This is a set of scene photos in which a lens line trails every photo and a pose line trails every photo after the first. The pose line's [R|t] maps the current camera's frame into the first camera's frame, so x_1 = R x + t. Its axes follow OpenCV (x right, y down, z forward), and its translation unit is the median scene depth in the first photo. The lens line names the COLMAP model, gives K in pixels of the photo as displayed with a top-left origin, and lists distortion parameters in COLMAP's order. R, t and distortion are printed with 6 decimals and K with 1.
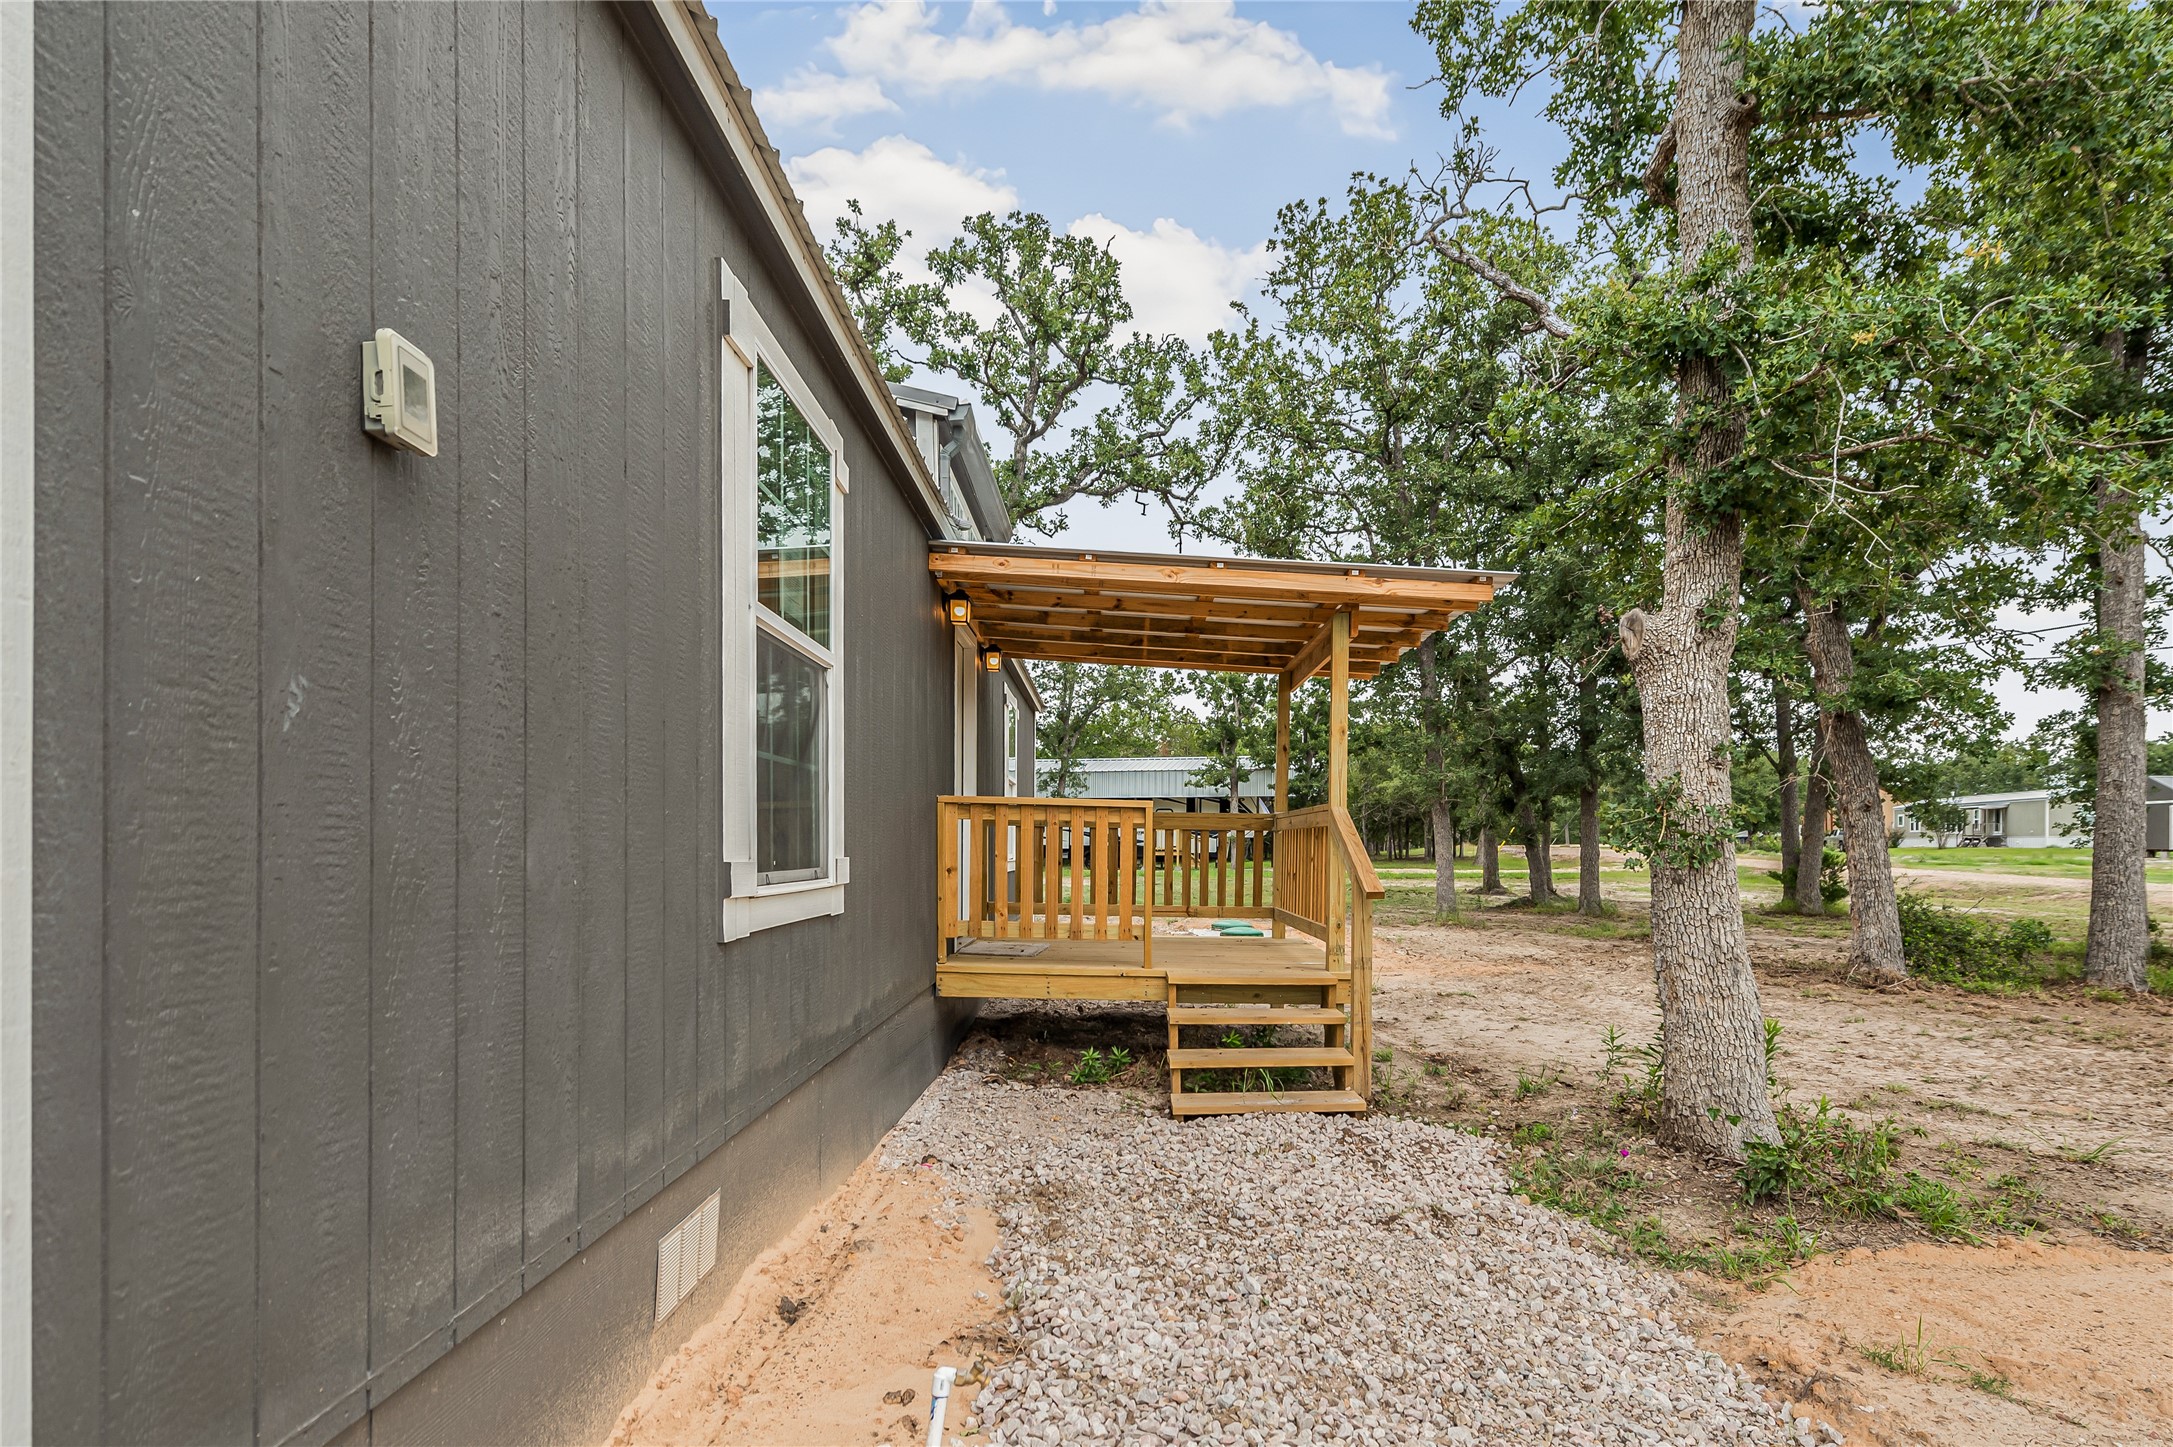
lens RADIAL K [[1076.4, 0, 1081.8], [0, 1076.4, 829.6], [0, 0, 1]] dist [0.000372, -0.000043]
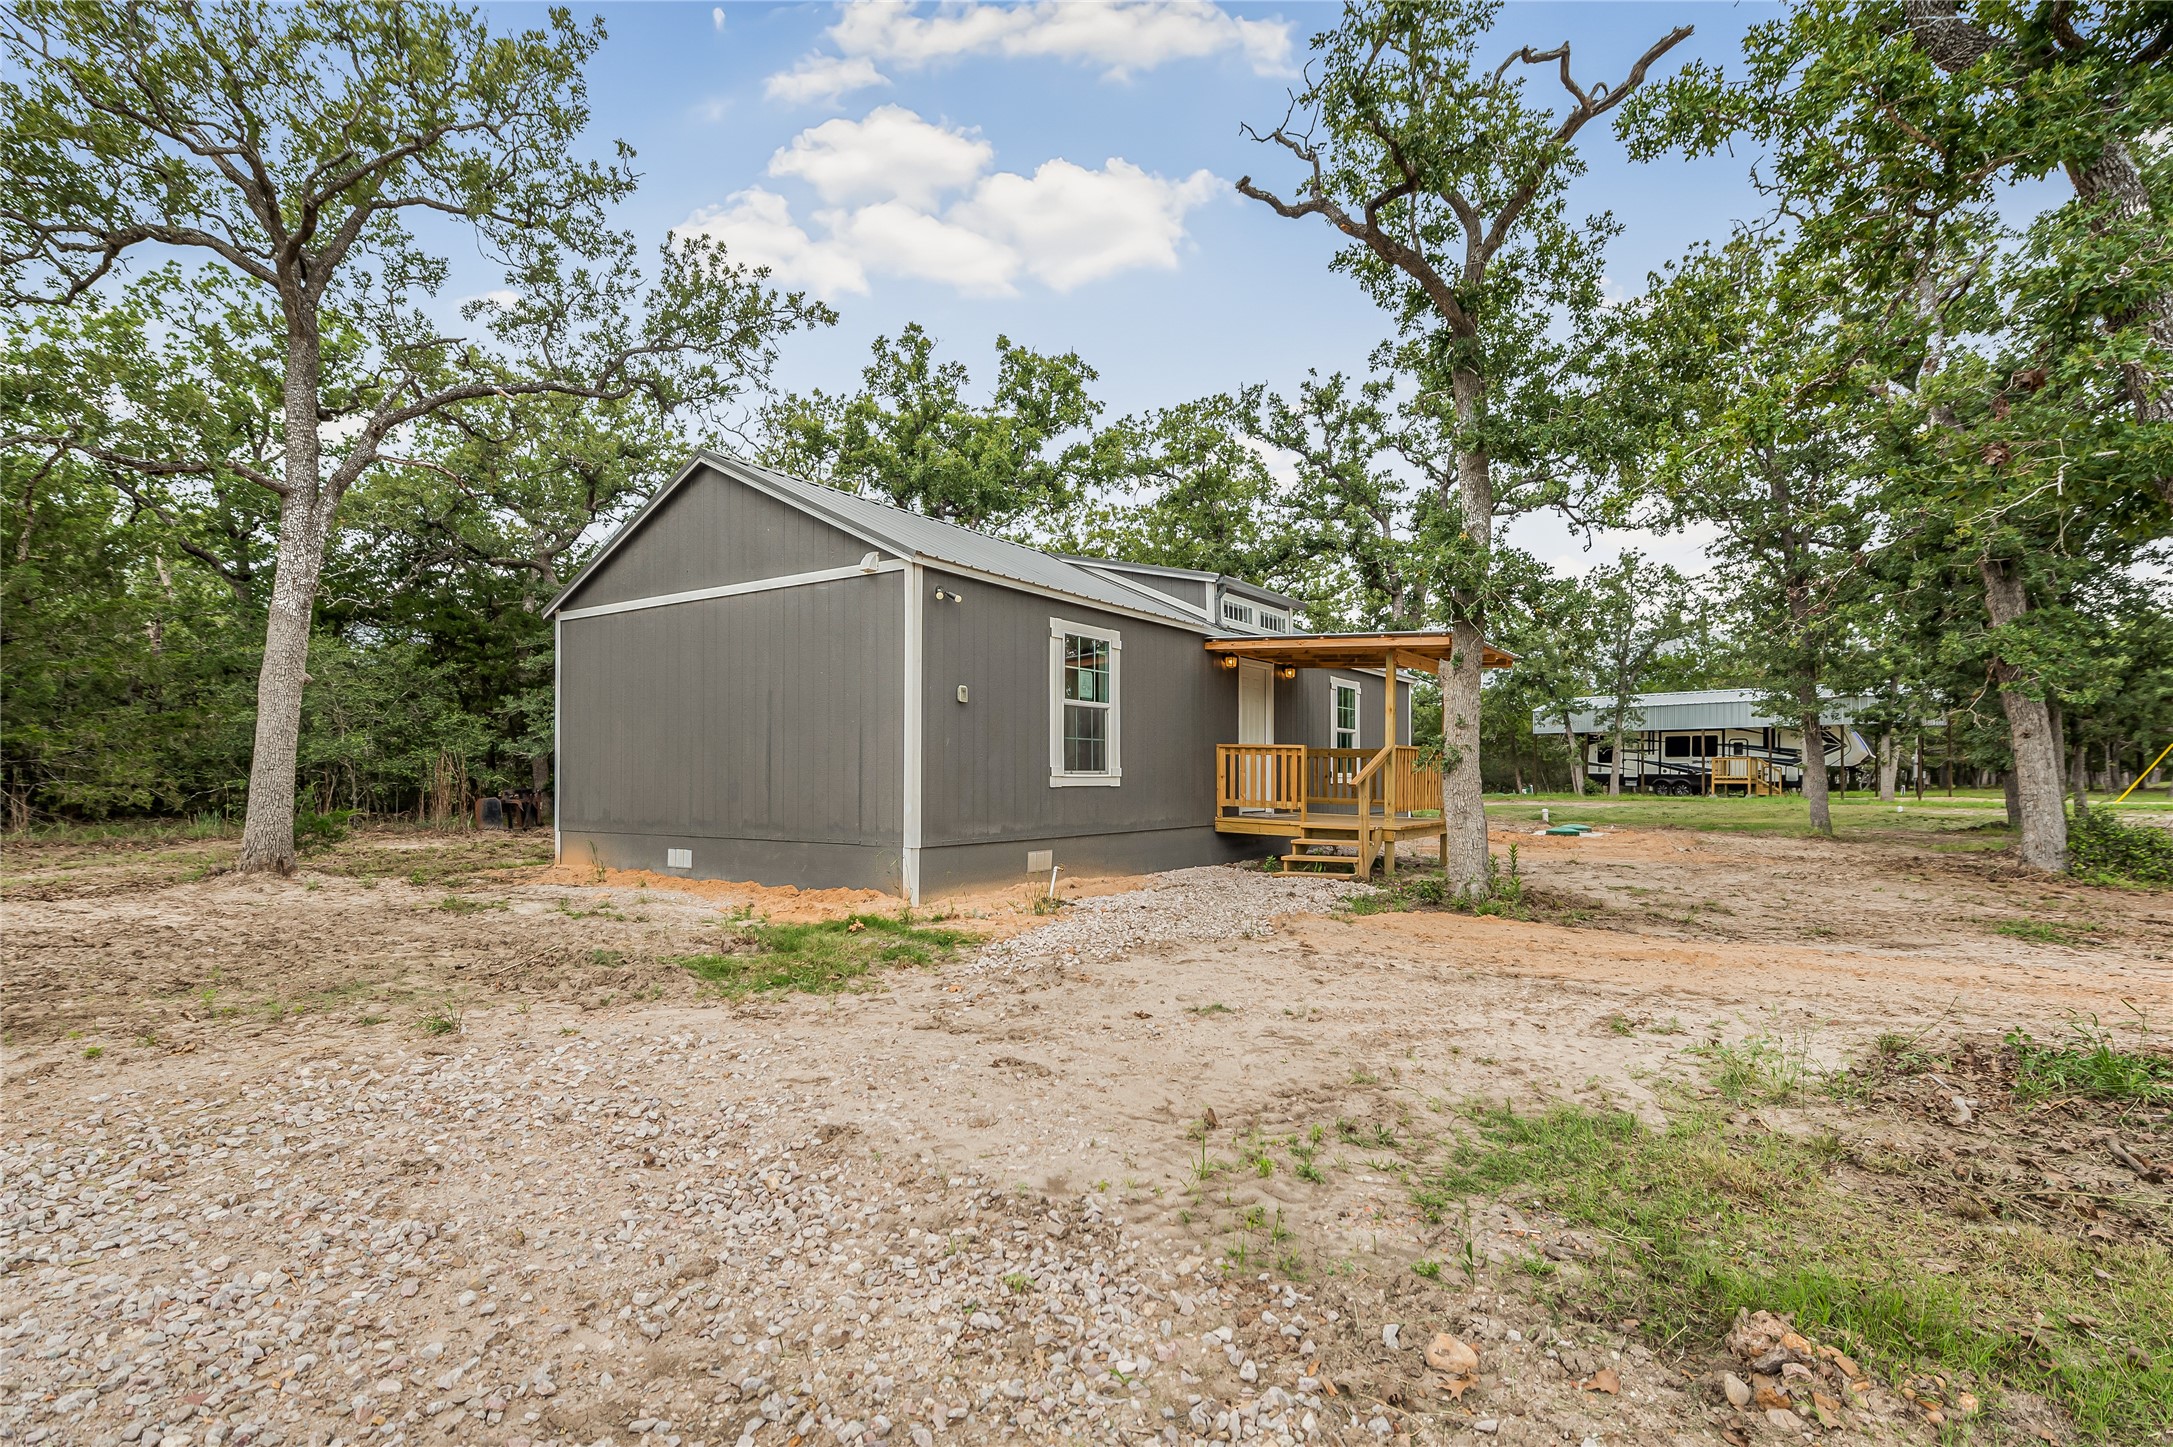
lens RADIAL K [[1044.6, 0, 1087.7], [0, 1044.6, 762.0], [0, 0, 1]] dist [0.001887, 0.000012]
pose [[0.790338, -0.006267, -0.612638, 0.475035], [0.006242, 0.999978, -0.002177, 0.004078], [0.612639, -0.002104, 0.790360, -0.439169]]
